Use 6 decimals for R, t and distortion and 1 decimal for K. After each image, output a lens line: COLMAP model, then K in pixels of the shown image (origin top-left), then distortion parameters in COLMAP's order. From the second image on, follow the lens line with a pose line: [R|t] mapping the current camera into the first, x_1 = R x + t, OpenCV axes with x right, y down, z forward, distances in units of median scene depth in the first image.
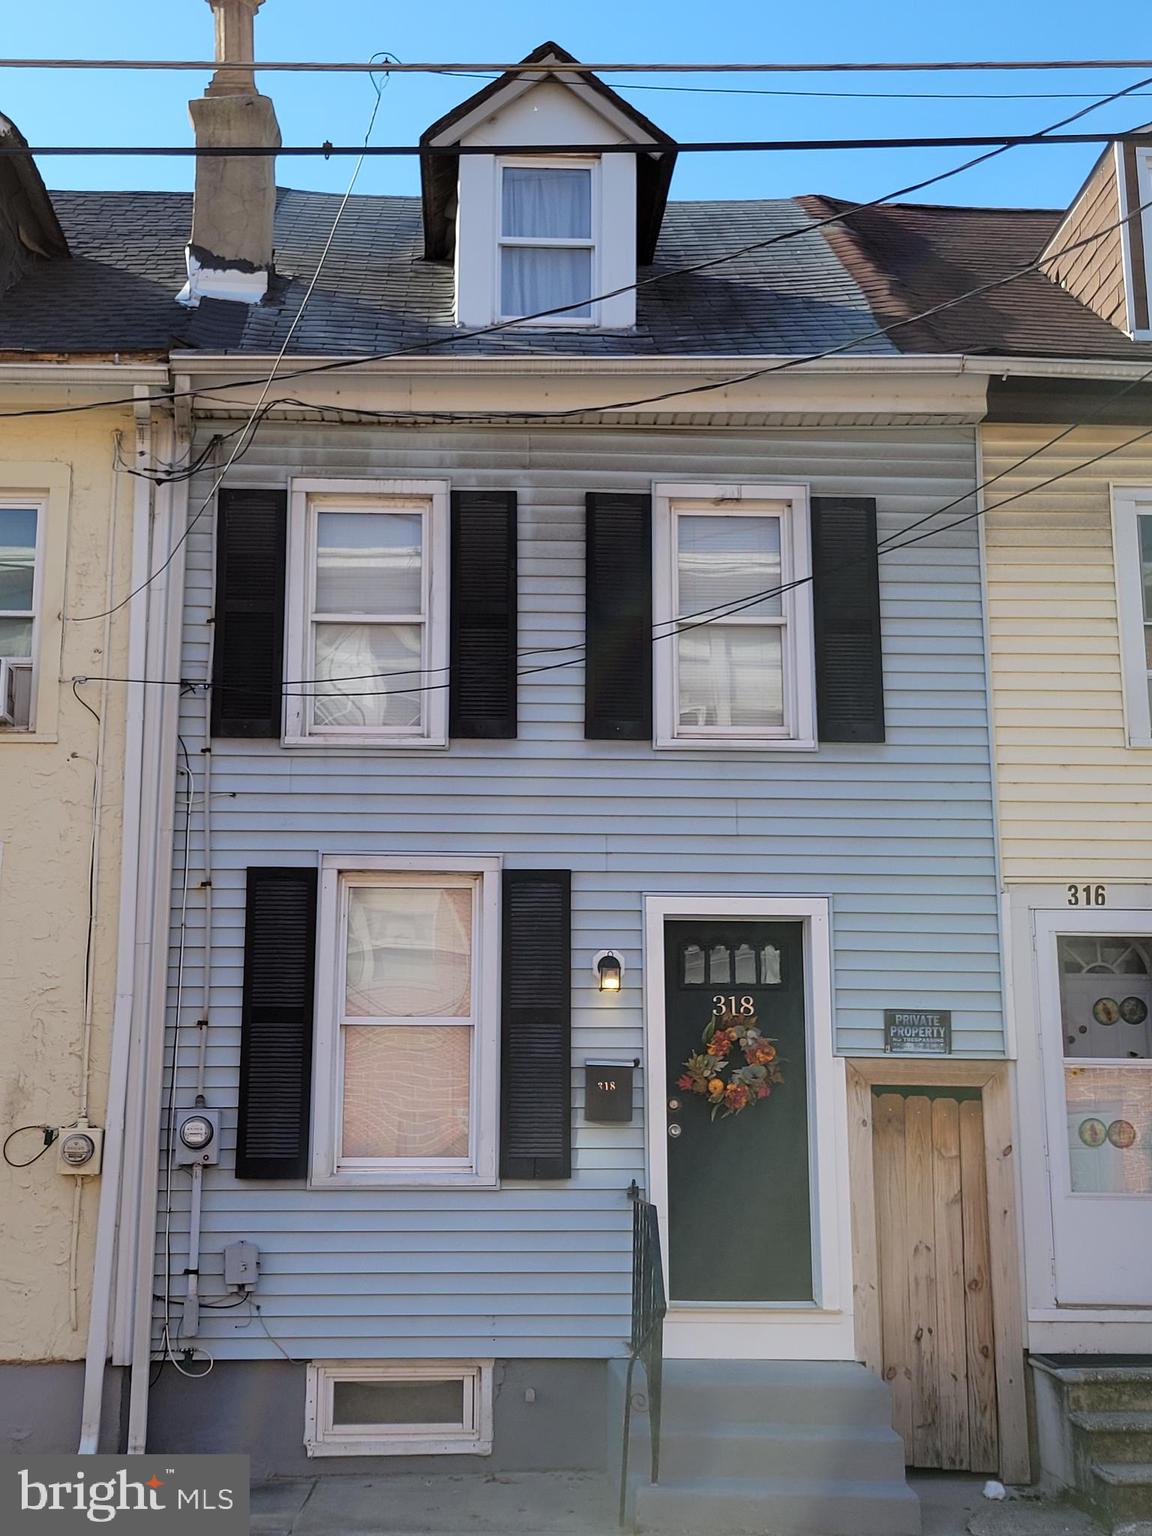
lens RADIAL K [[1863.6, 0, 576.0], [0, 1863.6, 768.0], [0, 0, 1]] dist [0.040350, 0.001533]
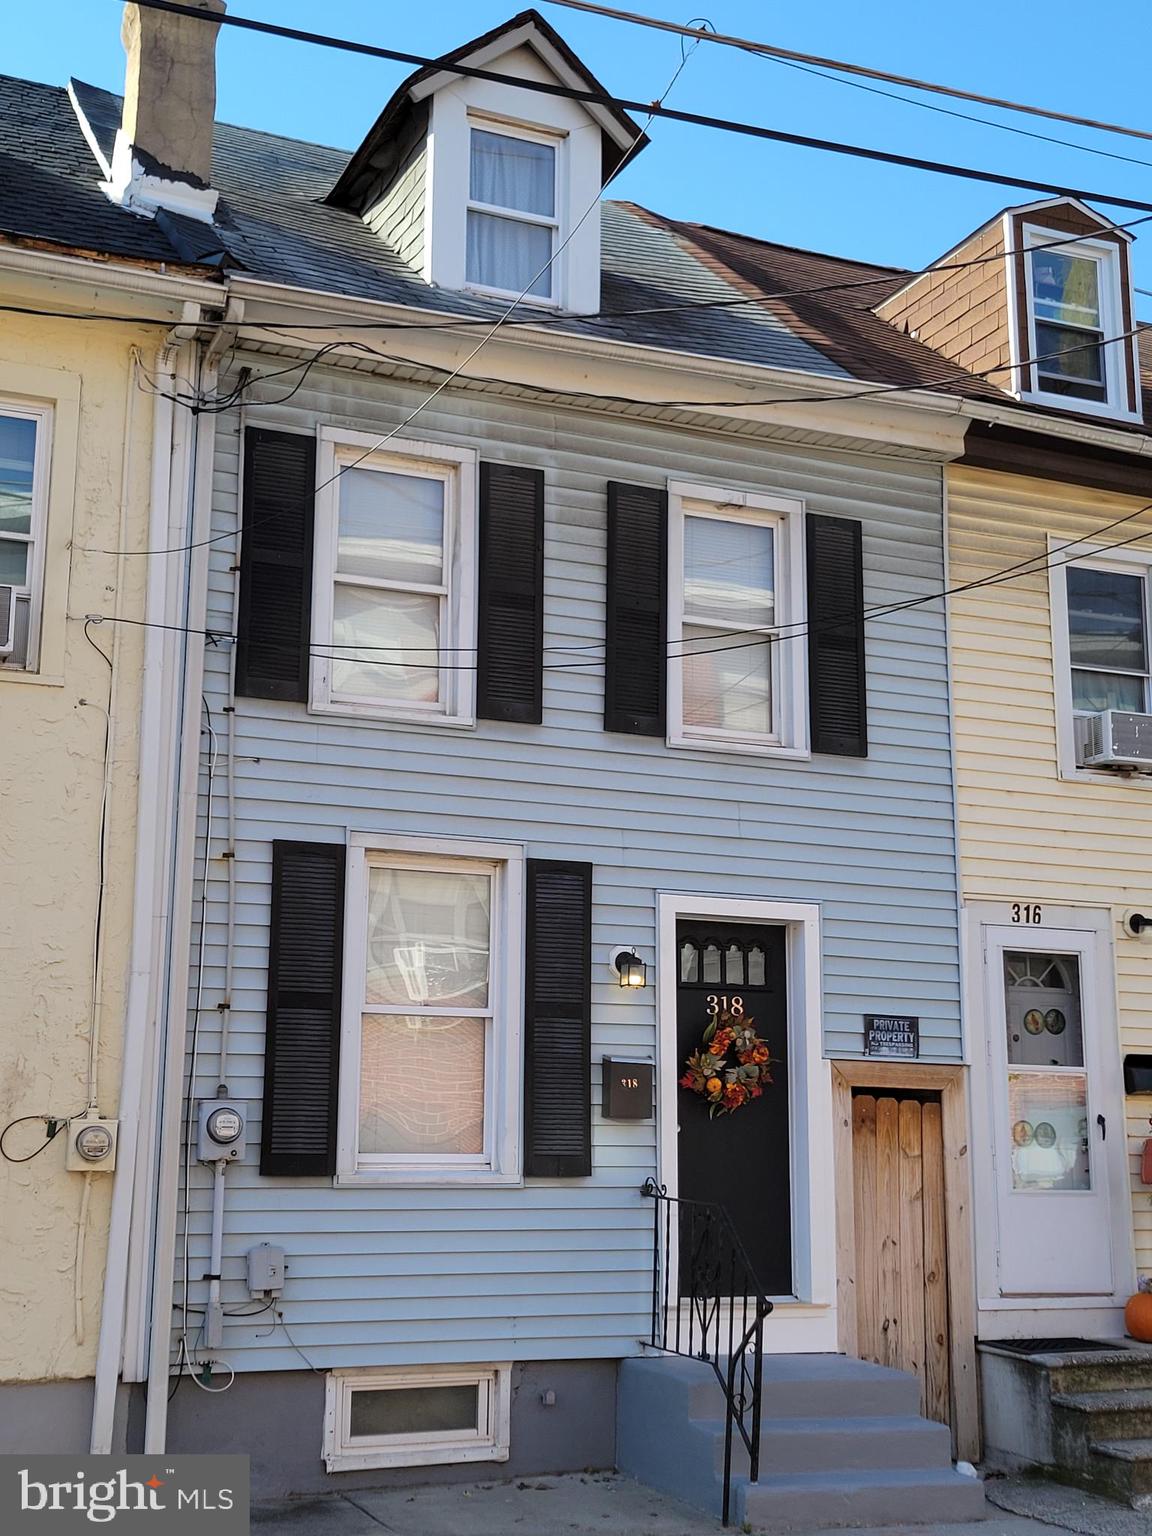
lens RADIAL K [[1863.6, 0, 576.0], [0, 1863.6, 768.0], [0, 0, 1]] dist [0.040350, 0.001533]
pose [[0.937833, 0.076060, 0.338652, -0.348923], [-0.079379, 0.996836, -0.004060, 0.009419], [-0.337889, -0.023074, 0.940903, 0.078168]]
